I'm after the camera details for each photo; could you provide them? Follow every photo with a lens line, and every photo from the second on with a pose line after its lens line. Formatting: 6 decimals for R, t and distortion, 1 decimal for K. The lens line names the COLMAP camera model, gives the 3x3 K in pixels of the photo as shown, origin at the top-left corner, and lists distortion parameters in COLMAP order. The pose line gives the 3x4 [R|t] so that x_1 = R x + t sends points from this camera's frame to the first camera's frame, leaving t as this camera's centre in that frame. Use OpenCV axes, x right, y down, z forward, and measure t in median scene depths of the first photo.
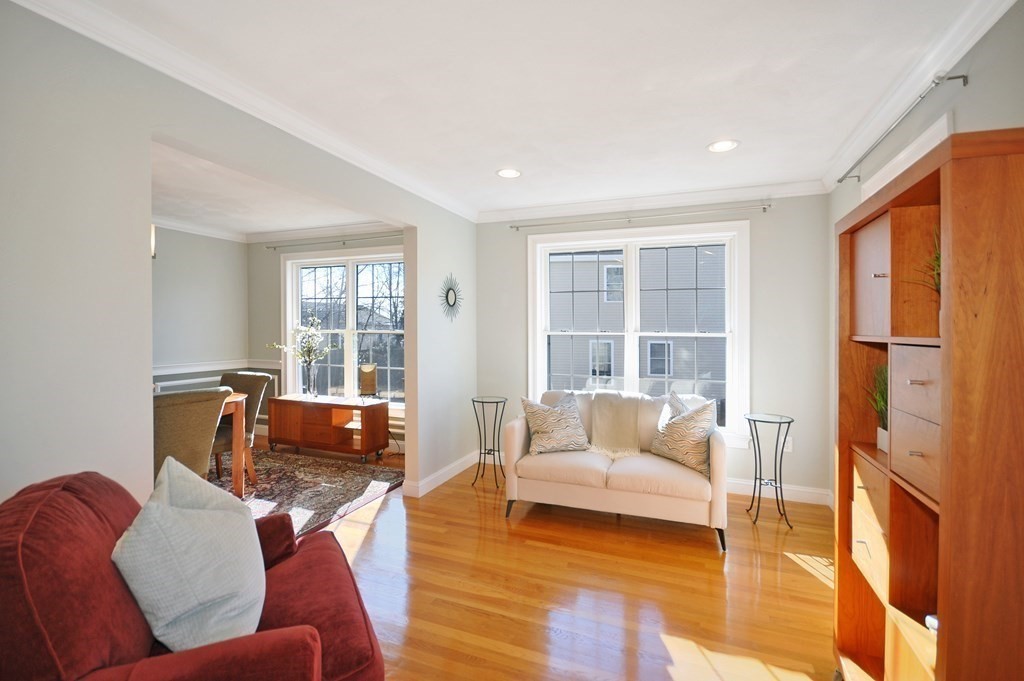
lens RADIAL K [[471.7, 0, 510.5], [0, 471.7, 325.0], [0, 0, 1]] dist [-0.000331, -0.000235]
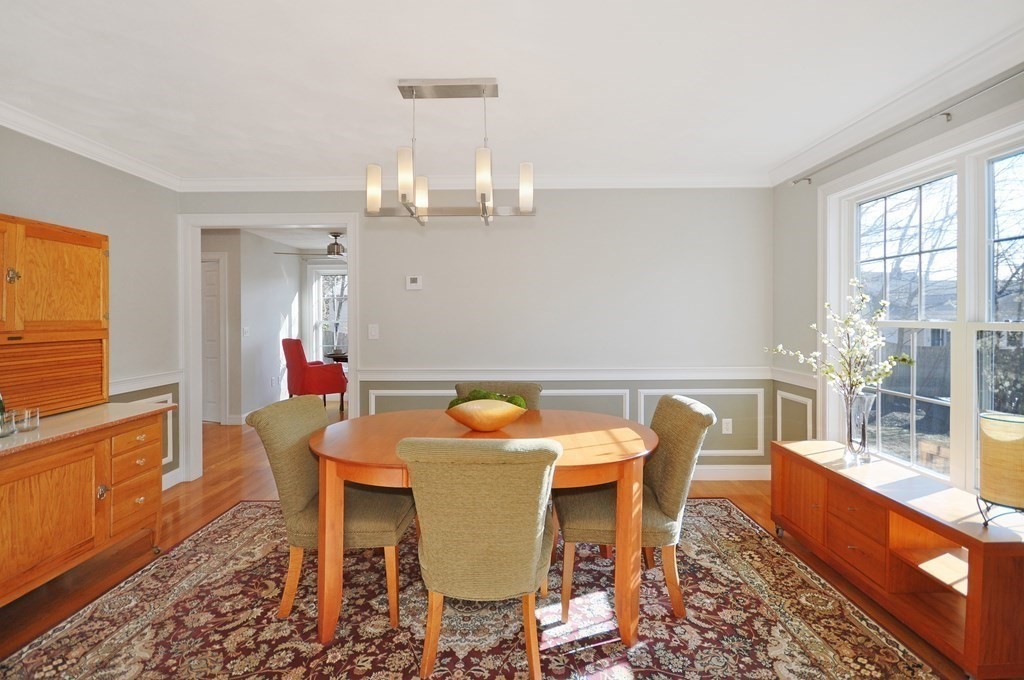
lens RADIAL K [[471.7, 0, 510.5], [0, 471.7, 324.5], [0, 0, 1]] dist [-0.000331, -0.000235]
pose [[0.370239, 0.011380, -0.928867, -0.100691], [0.002600, 0.999908, 0.013286, 0.007024], [0.928933, -0.007335, 0.370176, 0.471890]]
